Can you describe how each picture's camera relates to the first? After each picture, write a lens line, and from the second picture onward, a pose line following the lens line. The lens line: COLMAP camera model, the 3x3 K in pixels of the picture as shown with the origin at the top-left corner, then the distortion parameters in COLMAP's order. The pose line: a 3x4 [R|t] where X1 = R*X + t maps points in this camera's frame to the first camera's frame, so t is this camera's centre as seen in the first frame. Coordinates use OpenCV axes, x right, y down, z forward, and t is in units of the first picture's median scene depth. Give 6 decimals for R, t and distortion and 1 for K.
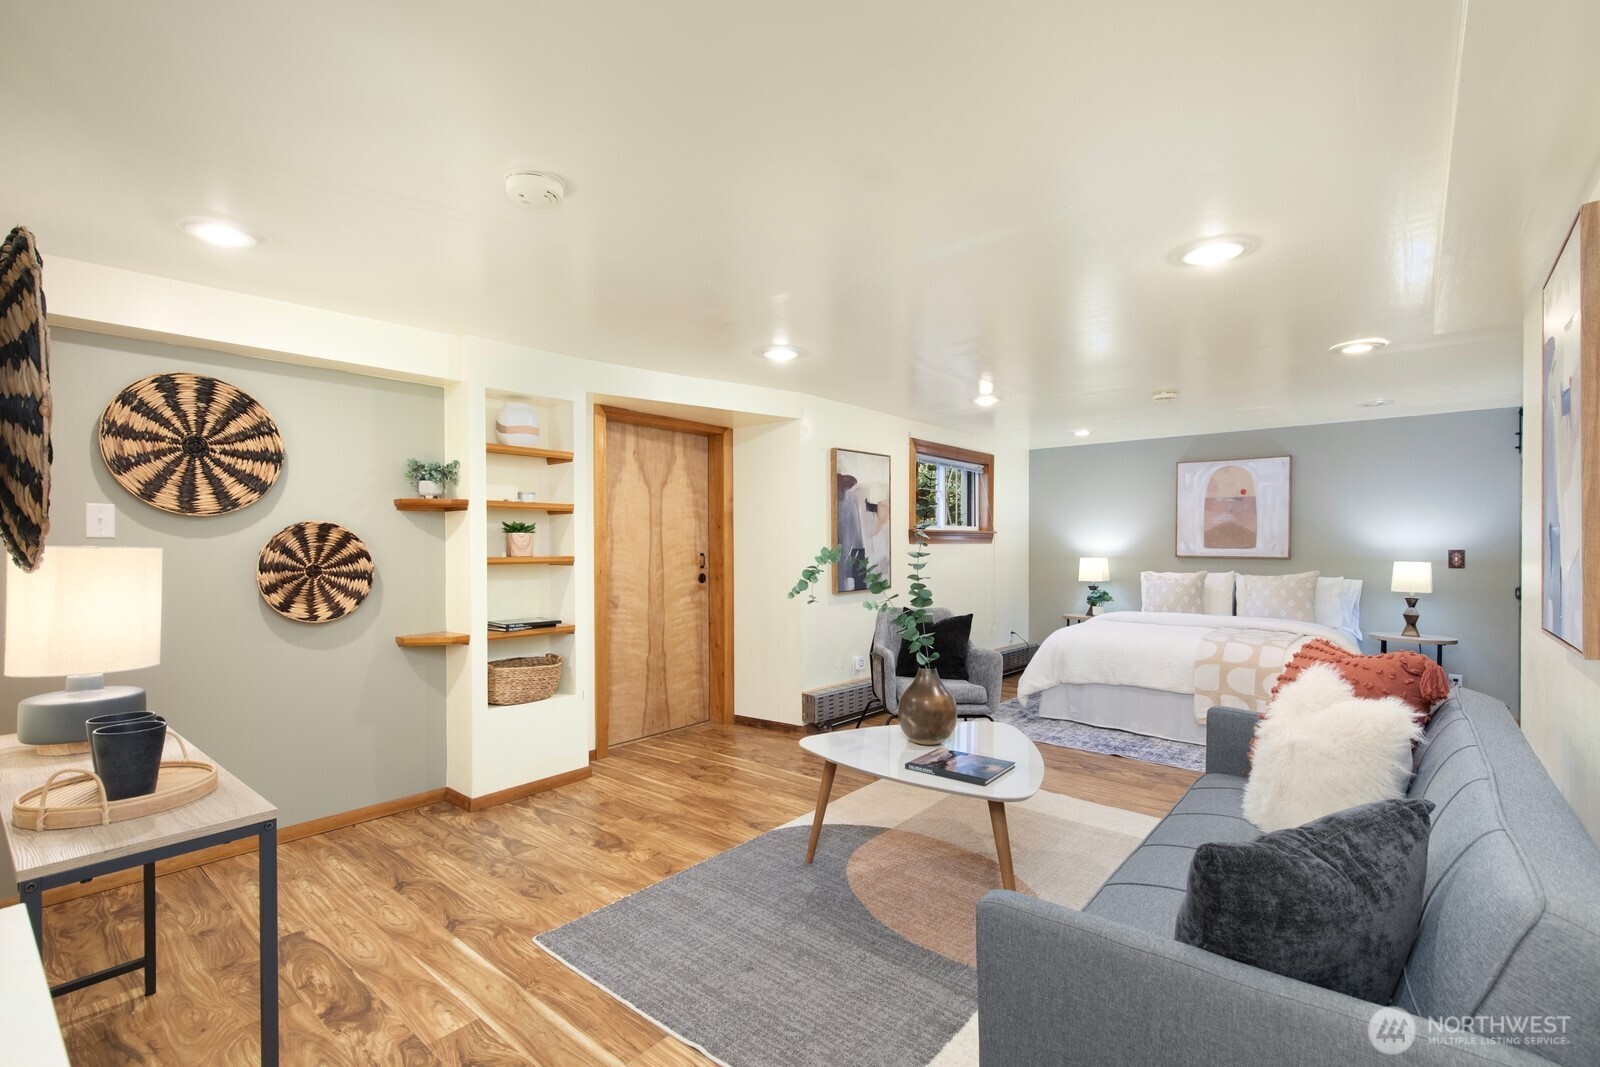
lens RADIAL K [[717.3, 0, 797.2], [0, 717.3, 536.5], [0, 0, 1]] dist [0.001617, 0.000154]
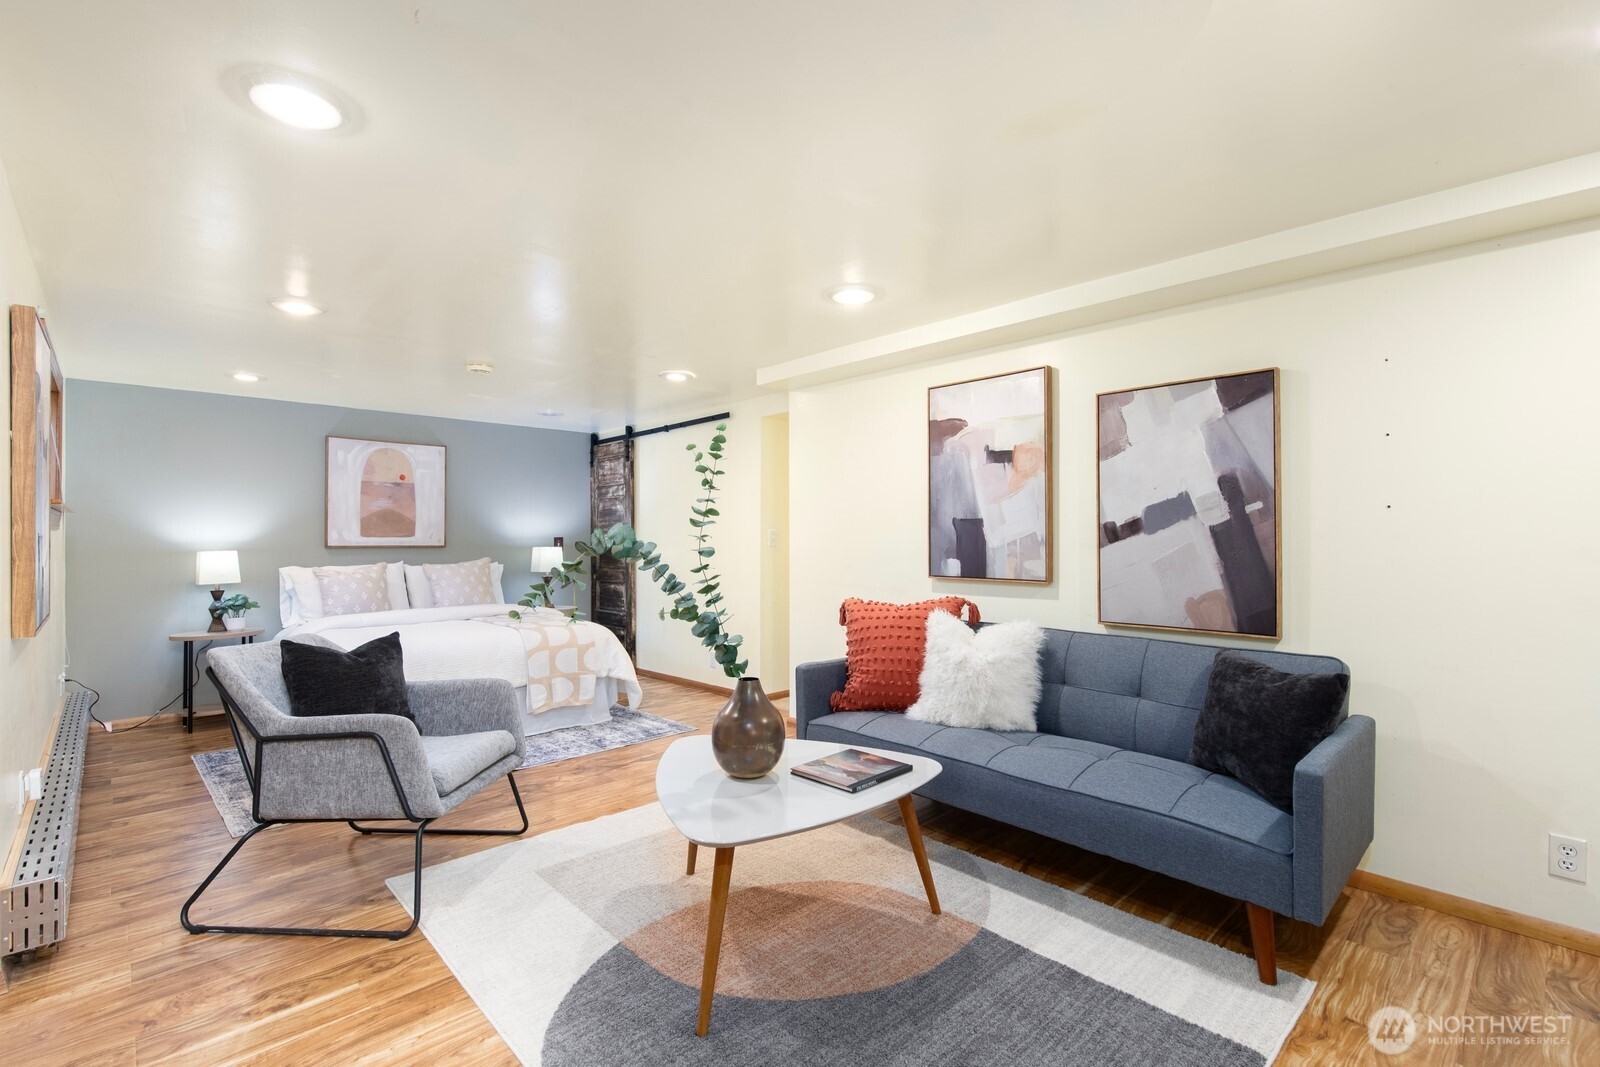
lens RADIAL K [[717.3, 0, 797.2], [0, 717.3, 536.5], [0, 0, 1]] dist [0.001617, 0.000154]
pose [[0.108847, -0.000634, 0.994058, -0.265770], [-0.006825, 0.999976, 0.001385, 0.010995], [-0.994035, -0.006935, 0.108840, 0.385764]]
